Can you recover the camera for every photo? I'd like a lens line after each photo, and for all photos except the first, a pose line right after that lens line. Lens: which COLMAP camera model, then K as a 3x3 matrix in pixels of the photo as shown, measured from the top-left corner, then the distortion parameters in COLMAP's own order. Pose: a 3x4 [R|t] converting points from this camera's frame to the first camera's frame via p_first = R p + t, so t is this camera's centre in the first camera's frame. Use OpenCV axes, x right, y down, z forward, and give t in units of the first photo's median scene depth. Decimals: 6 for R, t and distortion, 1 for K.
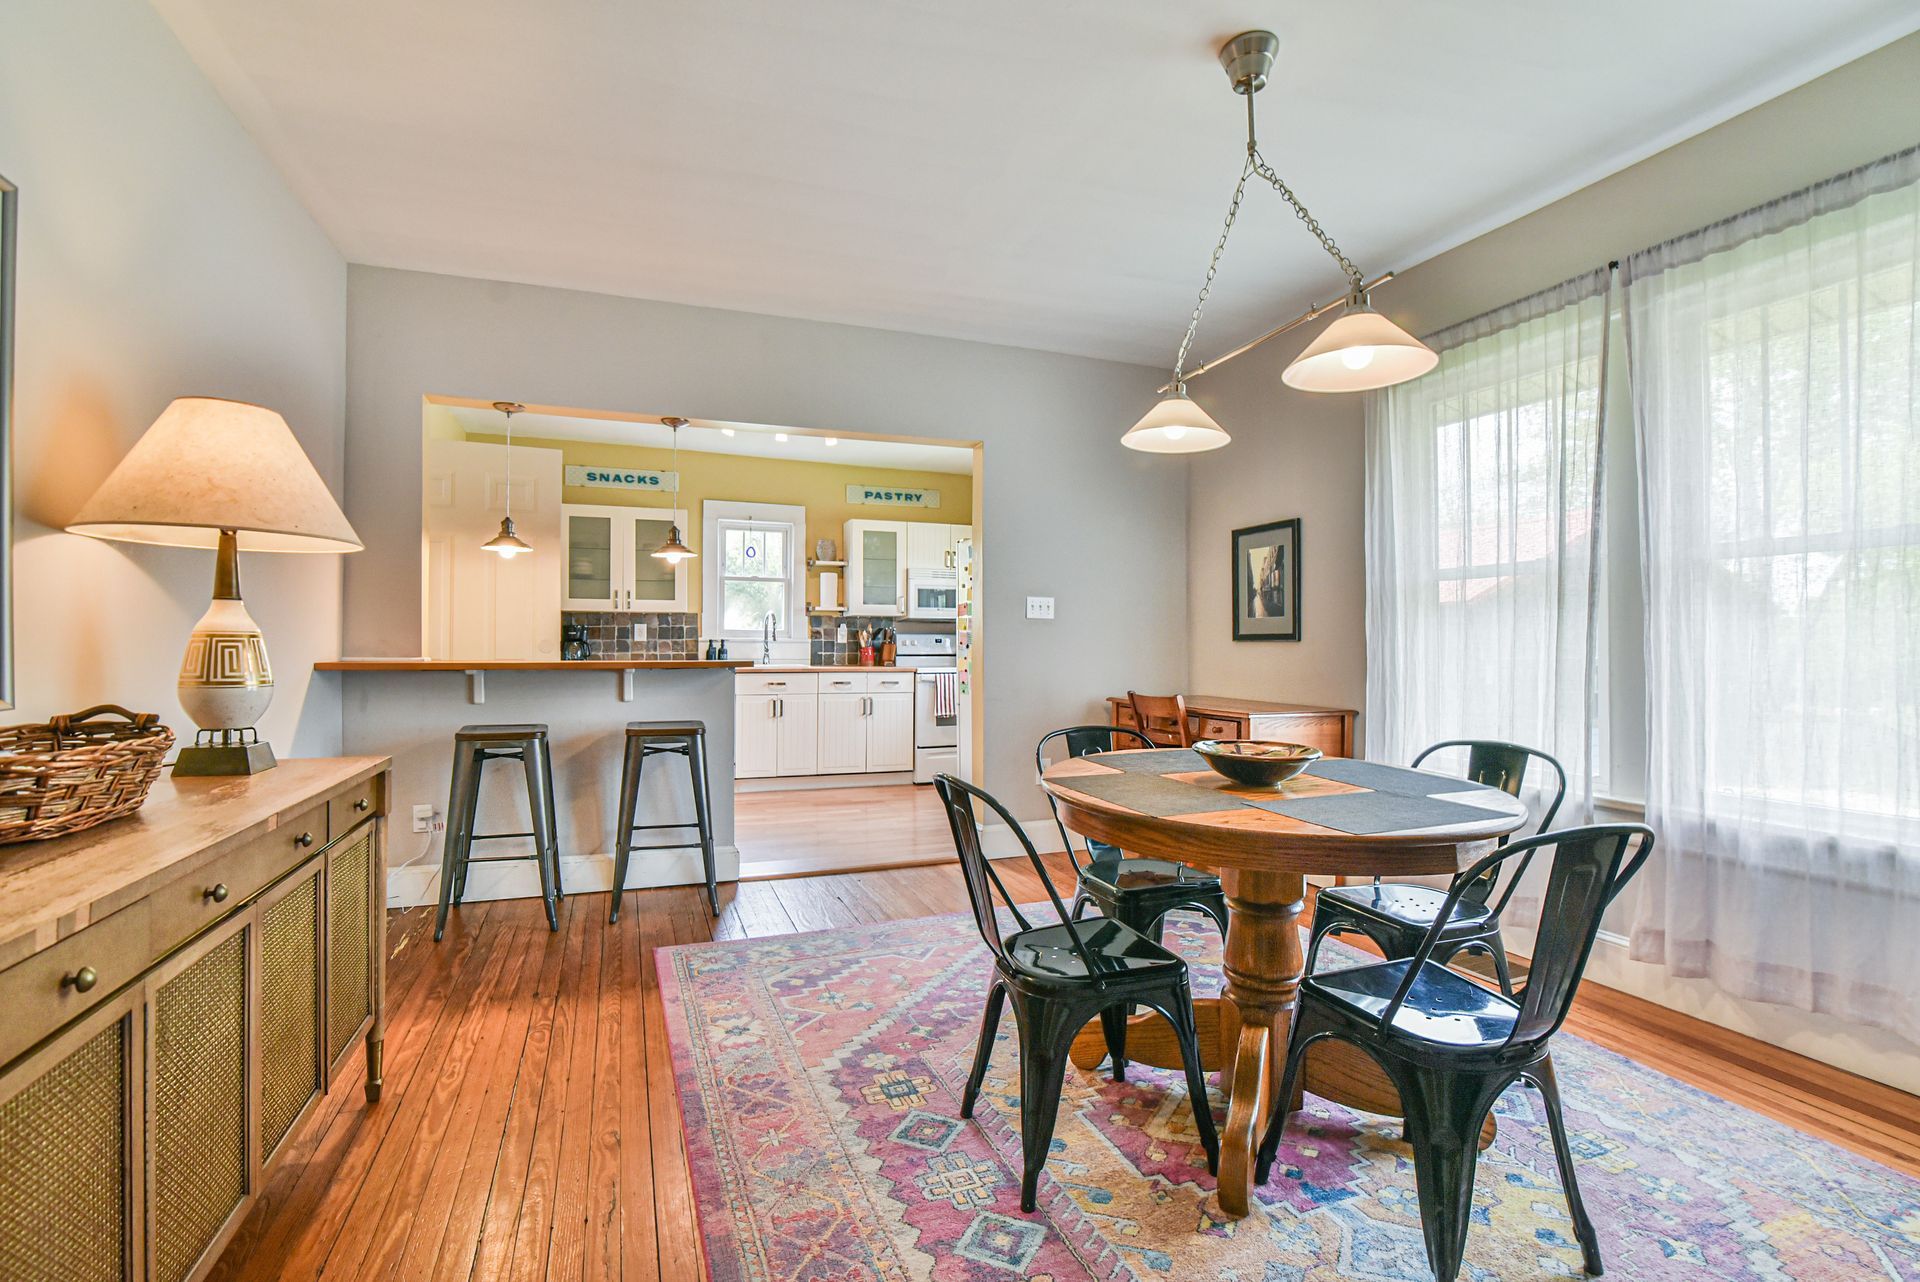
lens RADIAL K [[888.9, 0, 925.5], [0, 888.9, 658.0], [0, 0, 1]] dist [-0.026299, 0.004348]
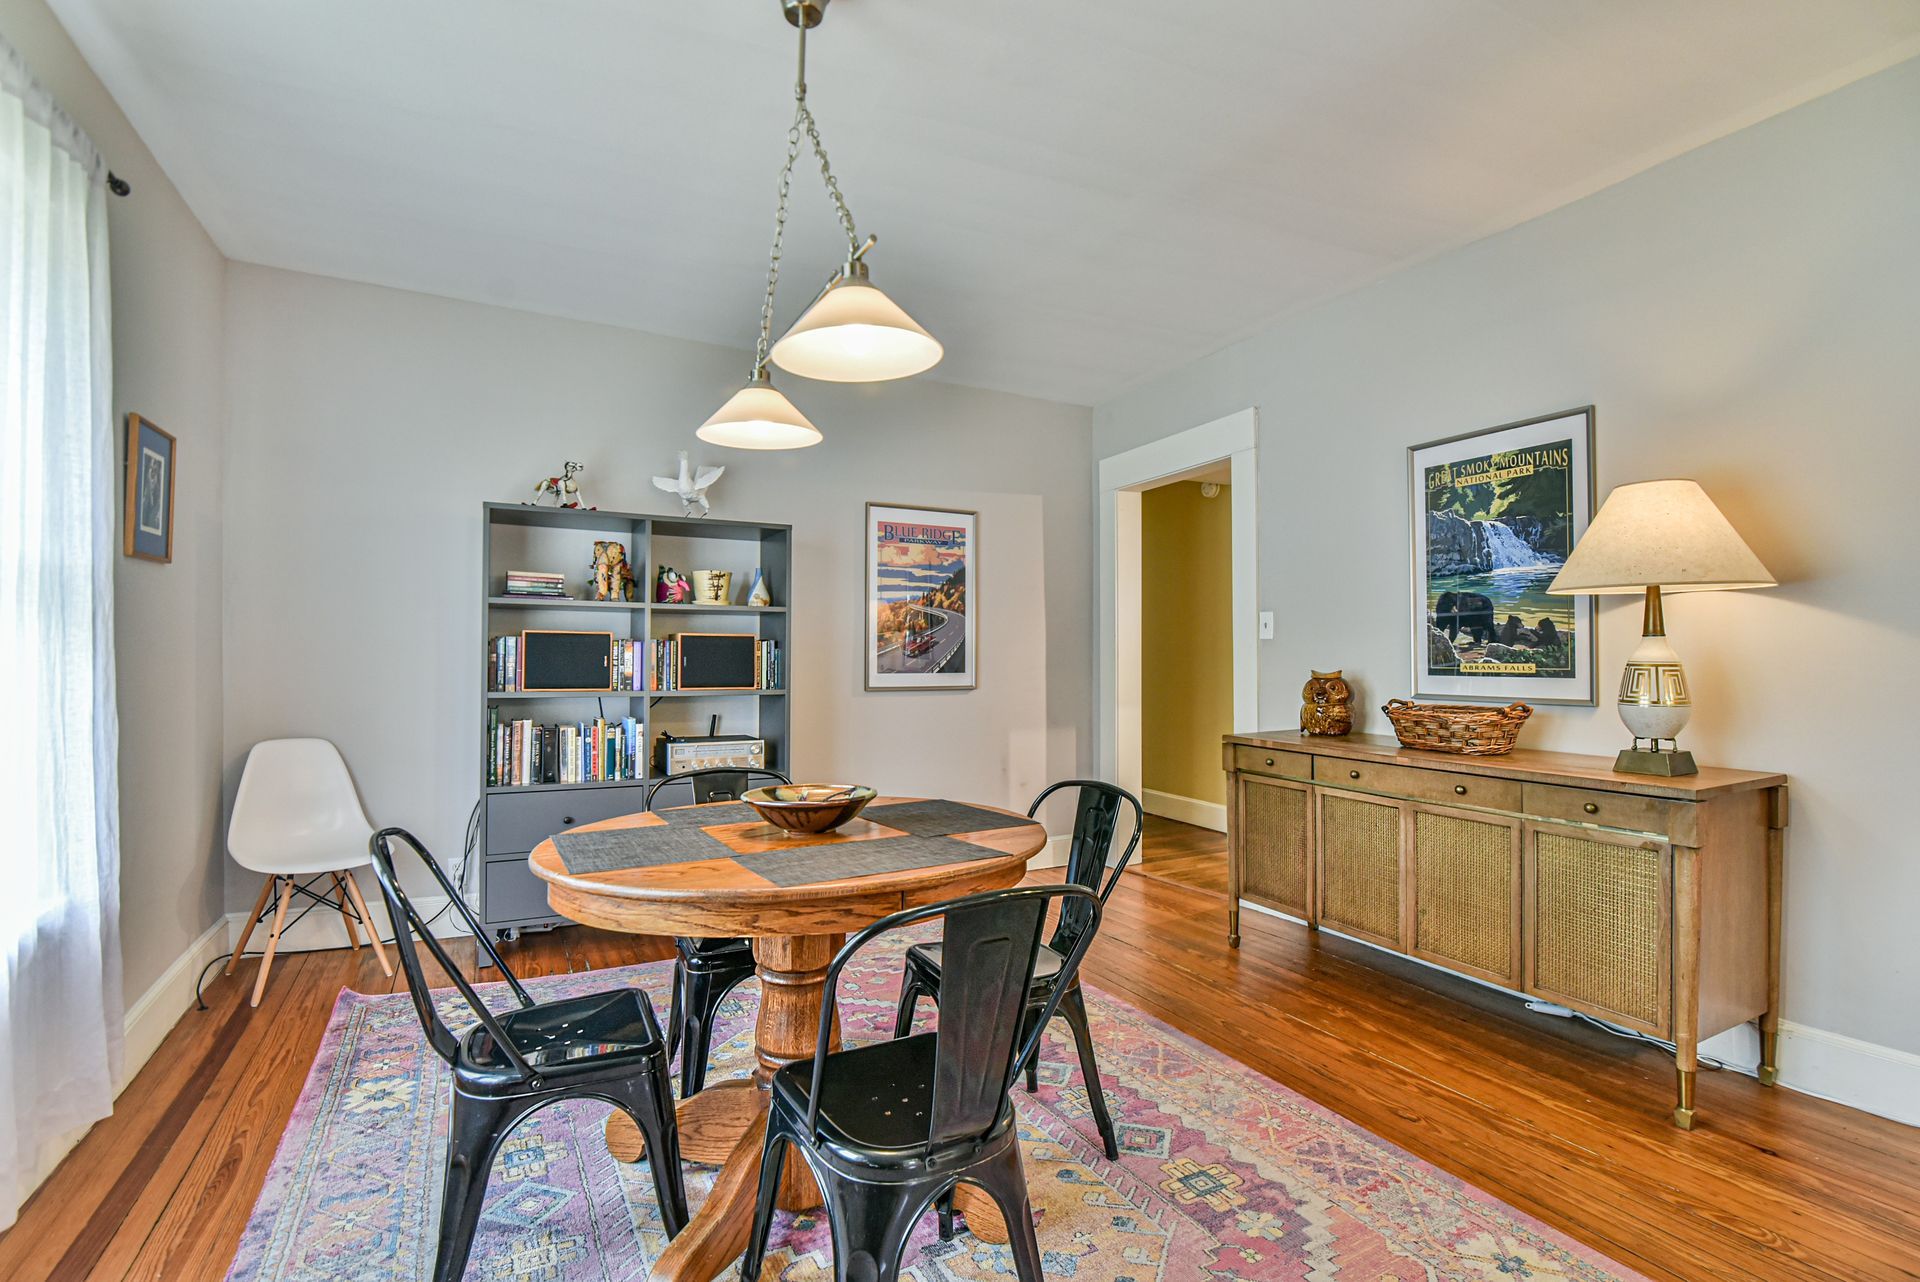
lens RADIAL K [[888.9, 0, 963.6], [0, 888.9, 645.9], [0, 0, 1]] dist [-0.026299, 0.004348]
pose [[-0.988356, -0.002755, -0.152136, 0.290028], [-0.004513, 0.999927, 0.011209, -0.048139], [0.152094, 0.011765, -0.988296, 1.556700]]
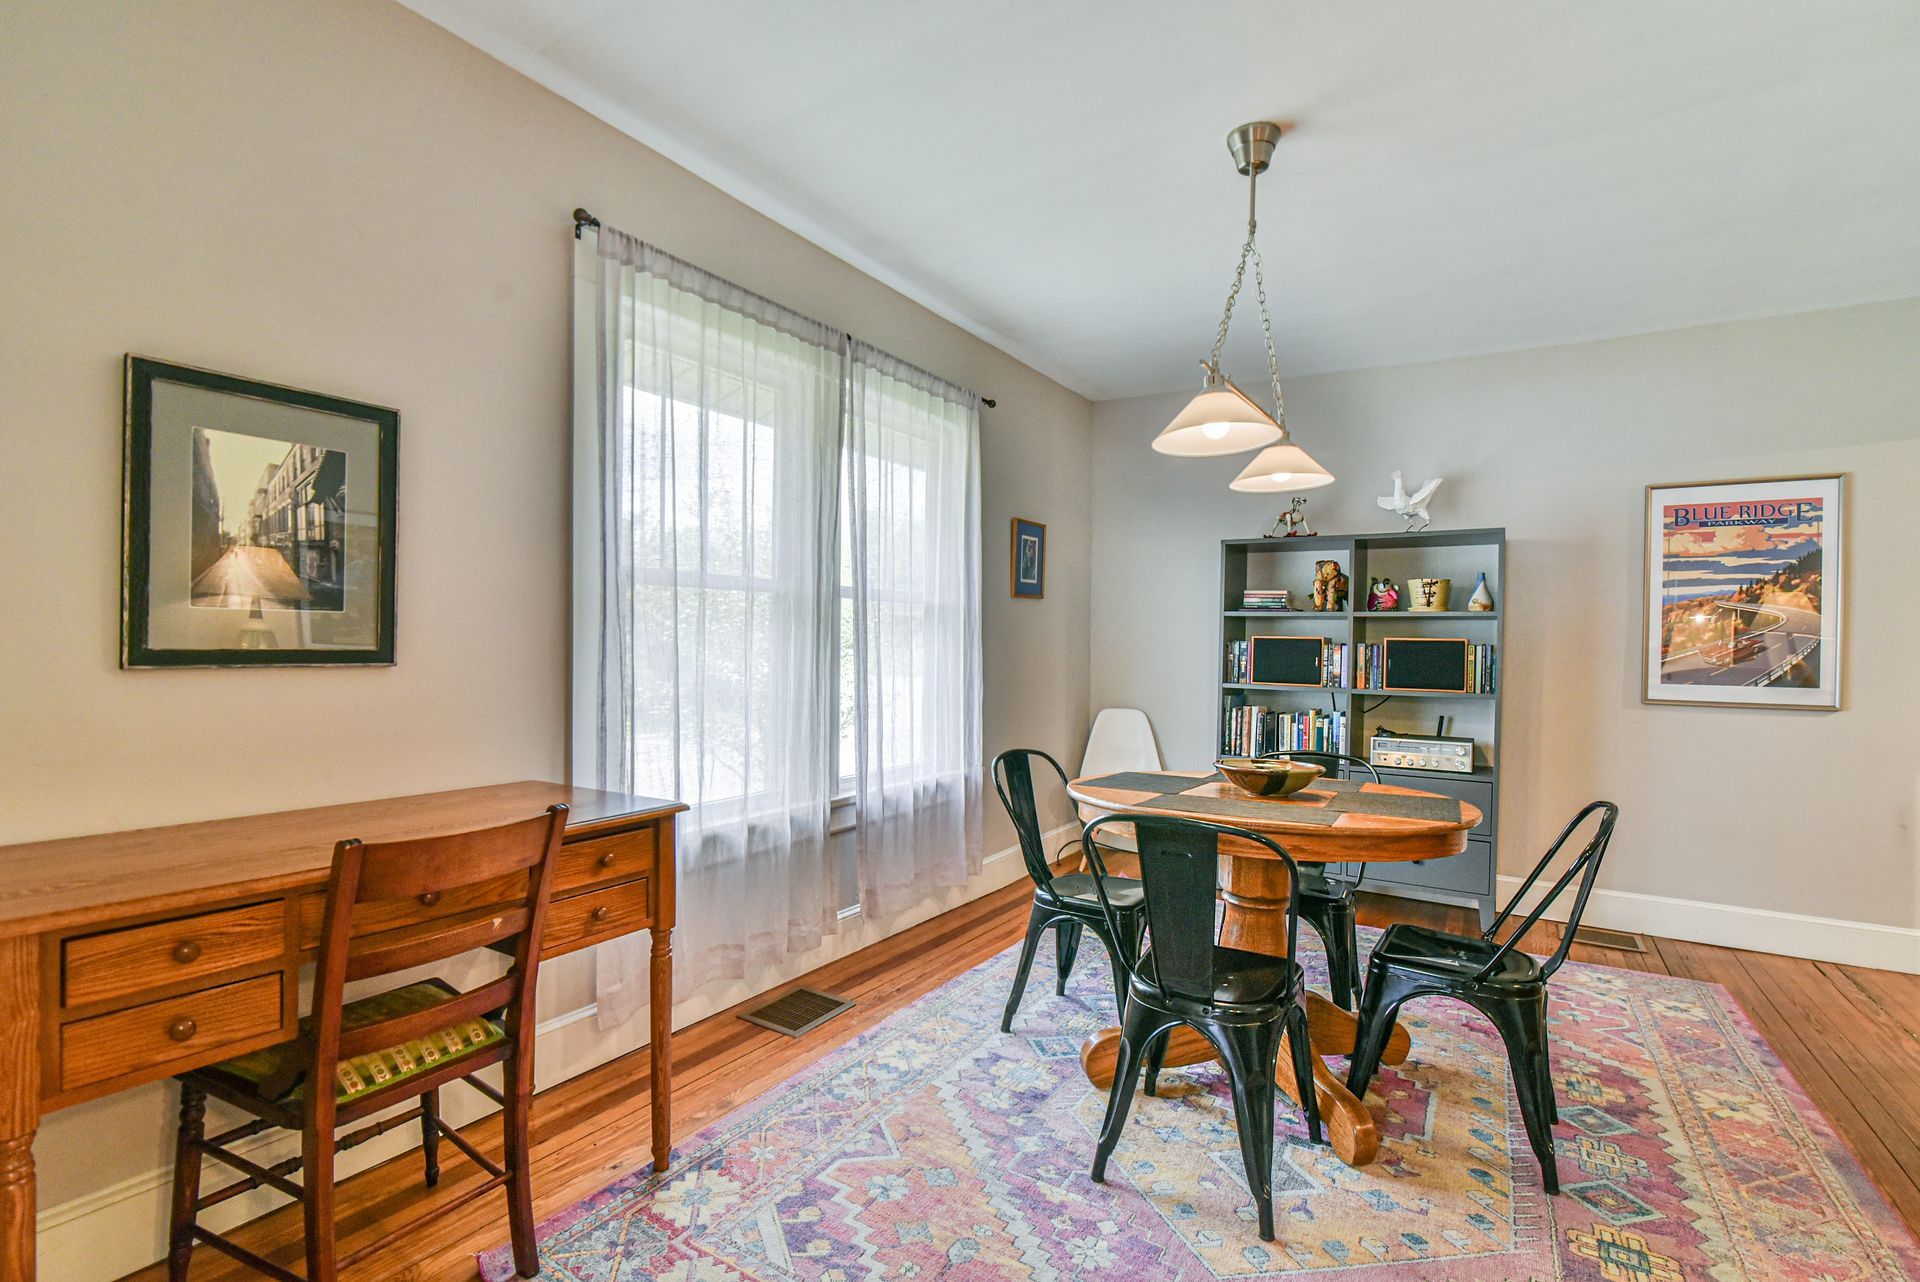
lens RADIAL K [[888.9, 0, 934.2], [0, 888.9, 645.7], [0, 0, 1]] dist [-0.026299, 0.004348]
pose [[-0.613617, -0.008879, 0.789554, -0.221044], [0.000333, 0.999934, 0.011504, -0.055186], [-0.789604, 0.007322, -0.613573, 1.669660]]
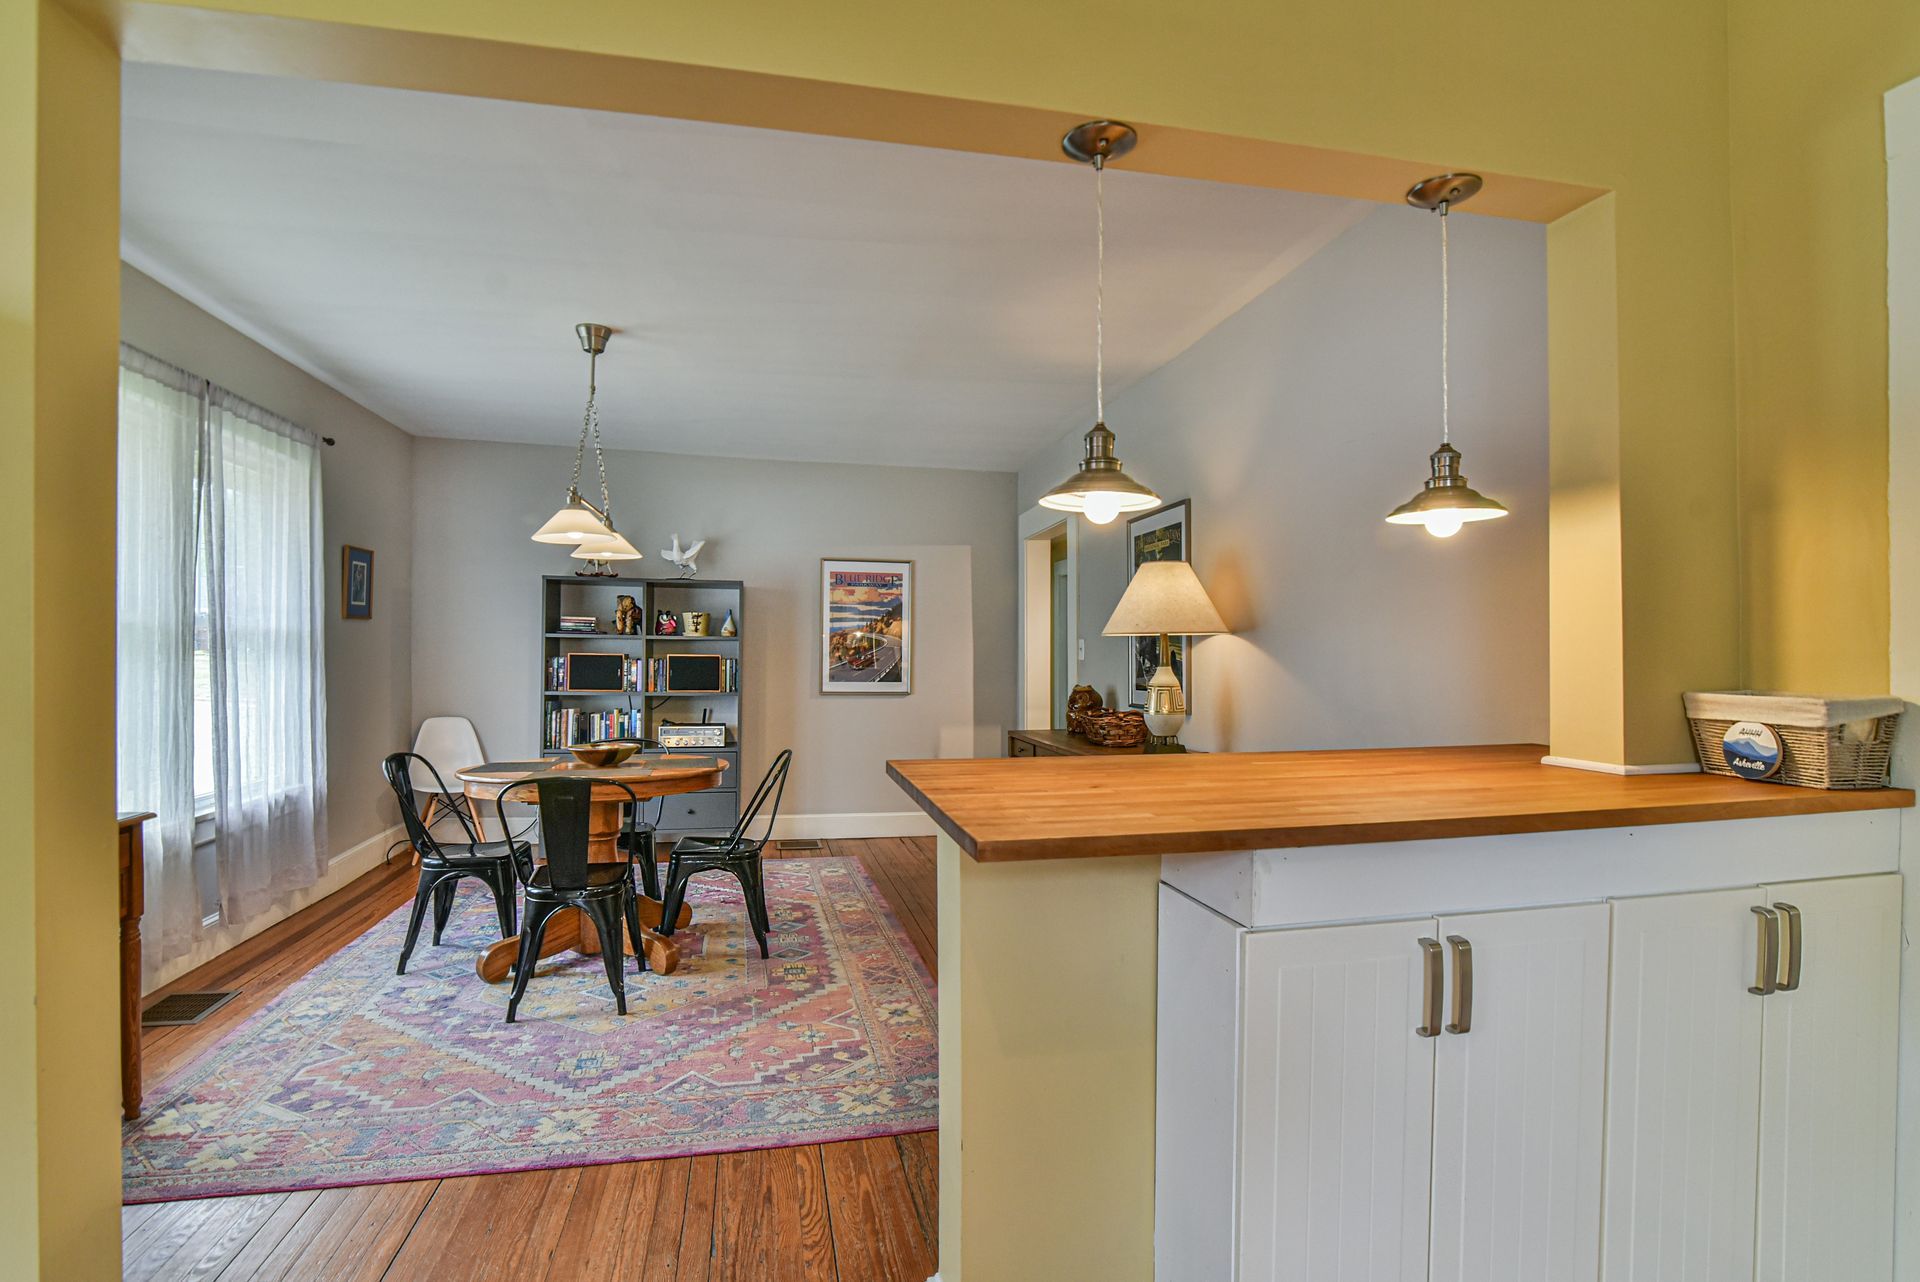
lens RADIAL K [[888.9, 0, 957.6], [0, 888.9, 654.8], [0, 0, 1]] dist [-0.026299, 0.004348]
pose [[-0.994334, -0.006723, 0.106086, -0.414072], [-0.004768, 0.999814, 0.018674, -0.094216], [-0.106192, 0.018063, -0.994182, 2.165948]]
